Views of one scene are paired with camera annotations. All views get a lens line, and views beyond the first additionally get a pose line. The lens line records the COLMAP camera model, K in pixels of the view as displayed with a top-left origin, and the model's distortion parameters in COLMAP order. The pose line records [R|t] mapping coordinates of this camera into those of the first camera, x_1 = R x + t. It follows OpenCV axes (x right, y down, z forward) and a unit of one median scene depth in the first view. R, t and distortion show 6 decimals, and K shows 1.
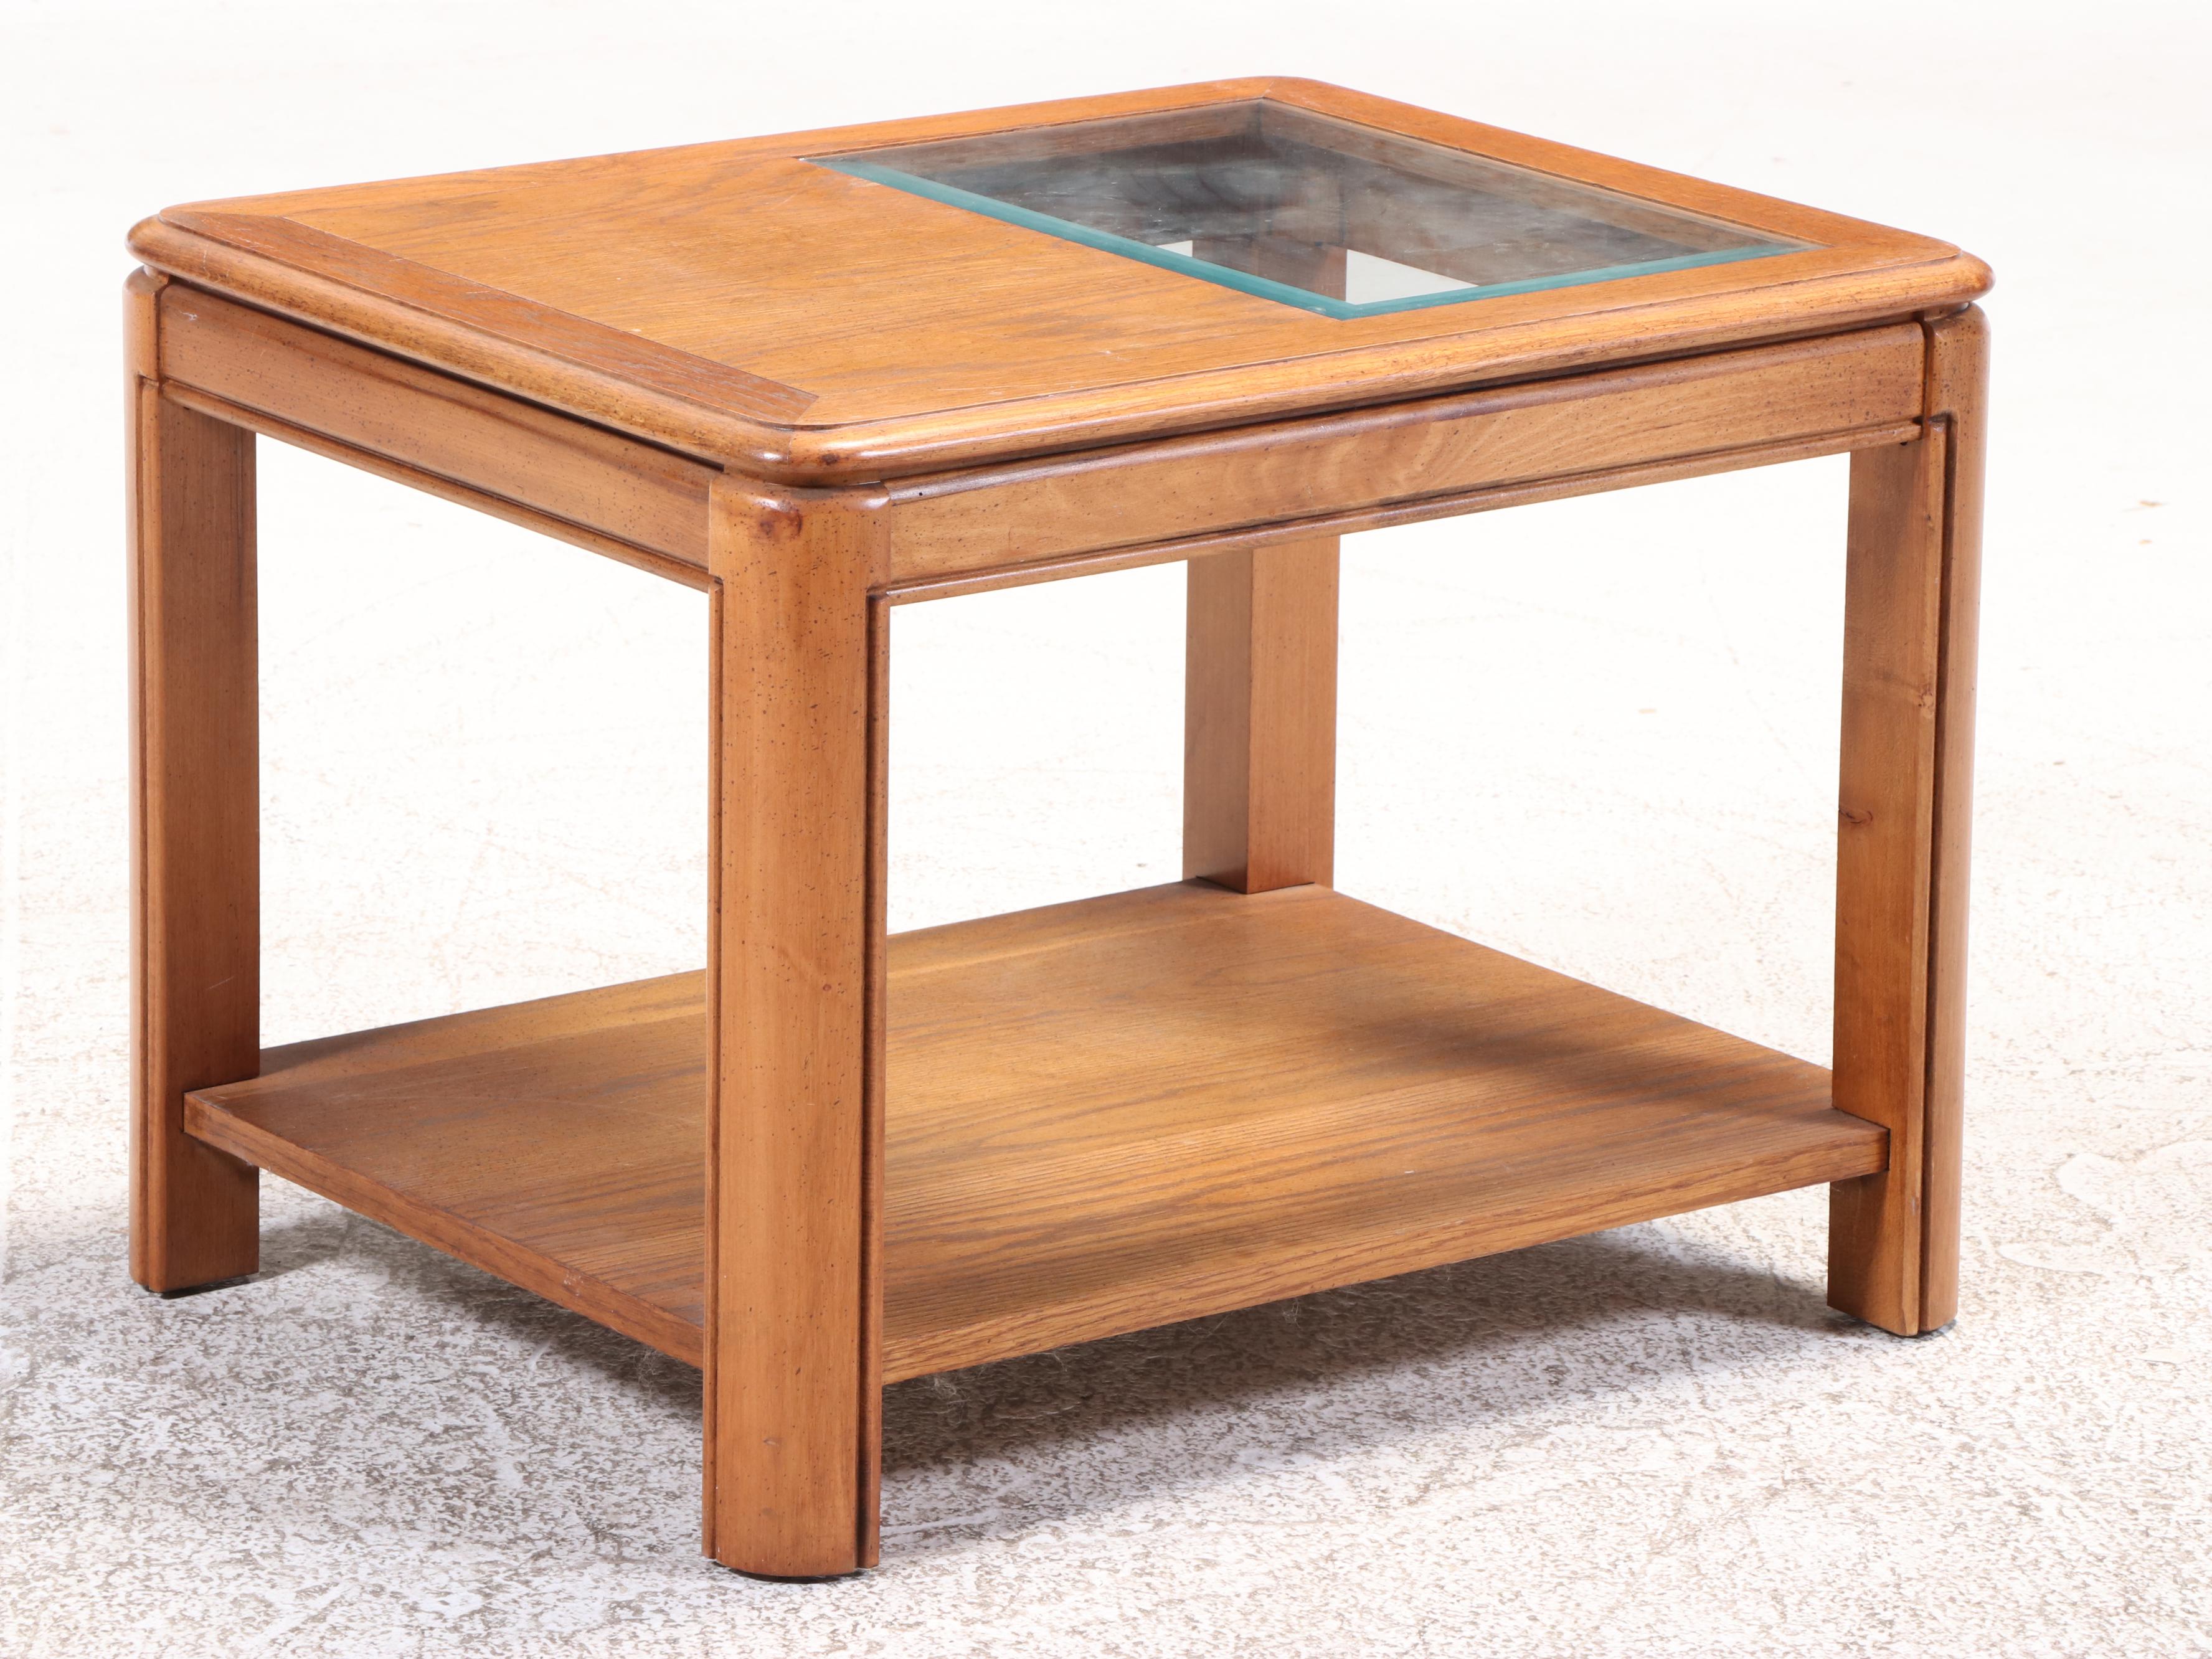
lens RADIAL K [[9885.3, 0, 1106.0], [0, 9885.3, 829.5], [0, 0, 1]] dist [0.995060, 2.792369]
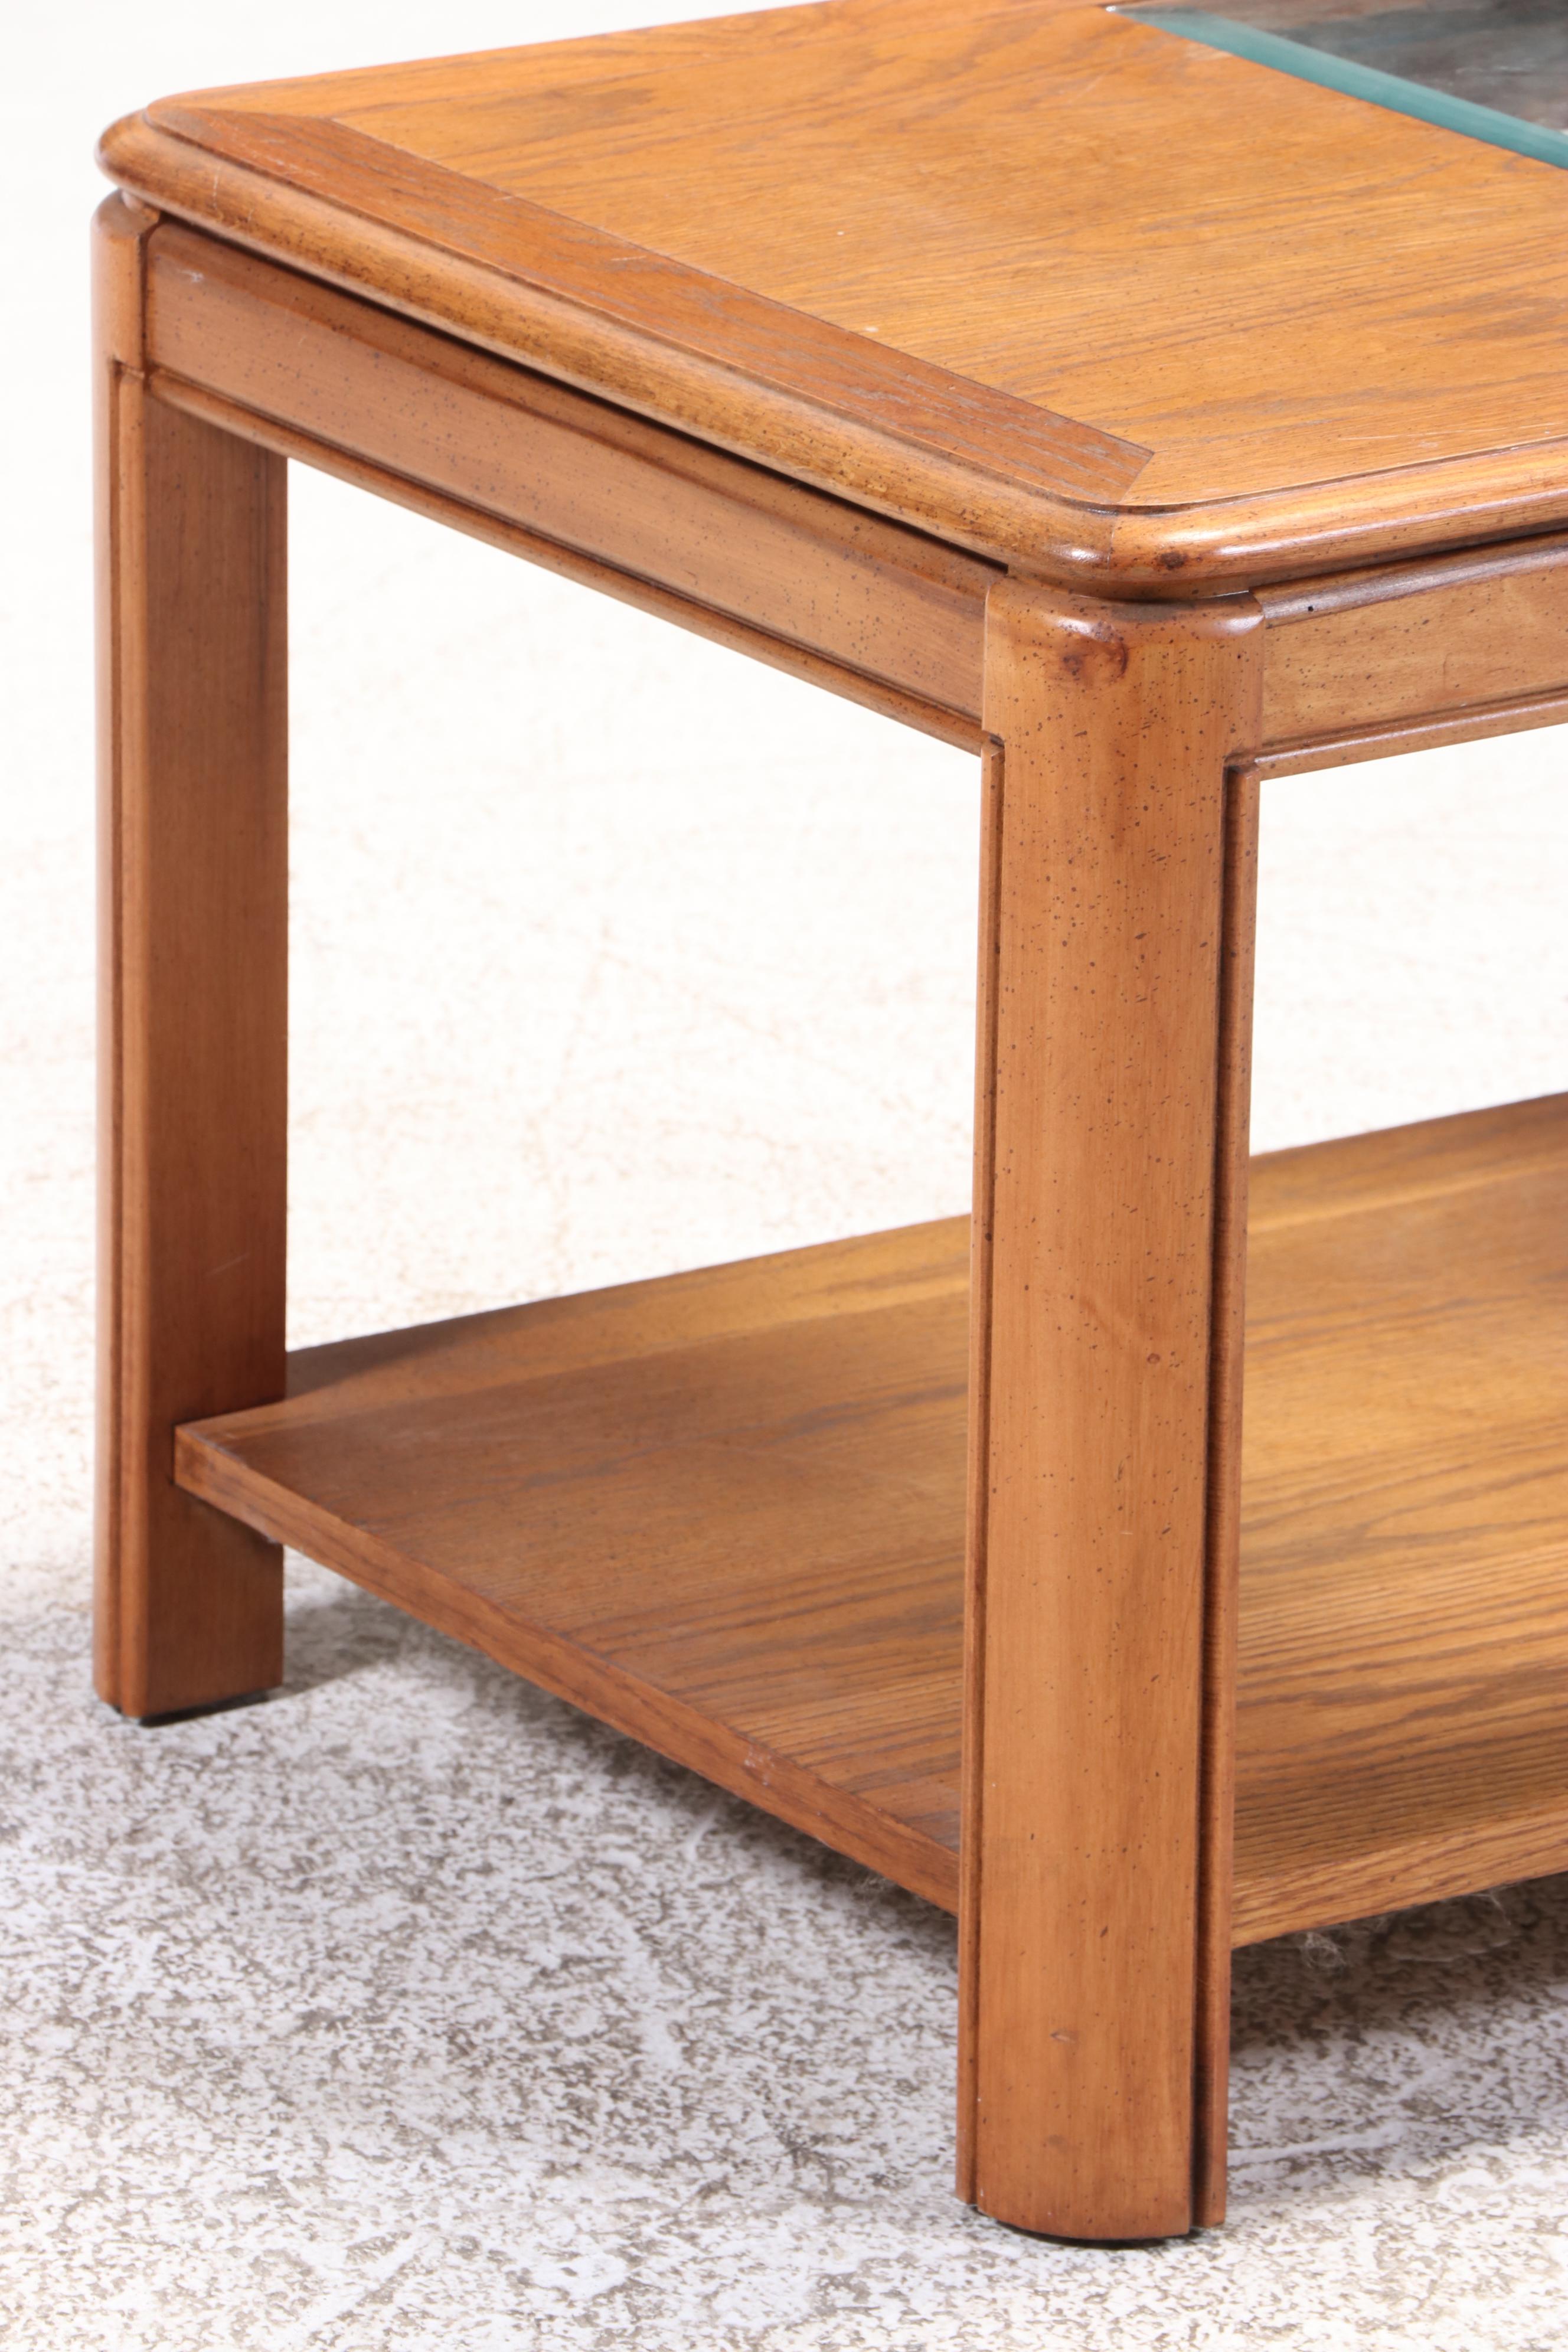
lens RADIAL K [[13178.2, 0, 777.3], [0, 13178.2, 1185.8], [0, 0, 1]] dist [1.980742, 0.742737]
pose [[0.999160, 0.011421, -0.039358, -0.018064], [-0.009081, 0.998209, 0.059126, -0.045042], [0.039963, -0.058719, 0.997474, 0.121251]]
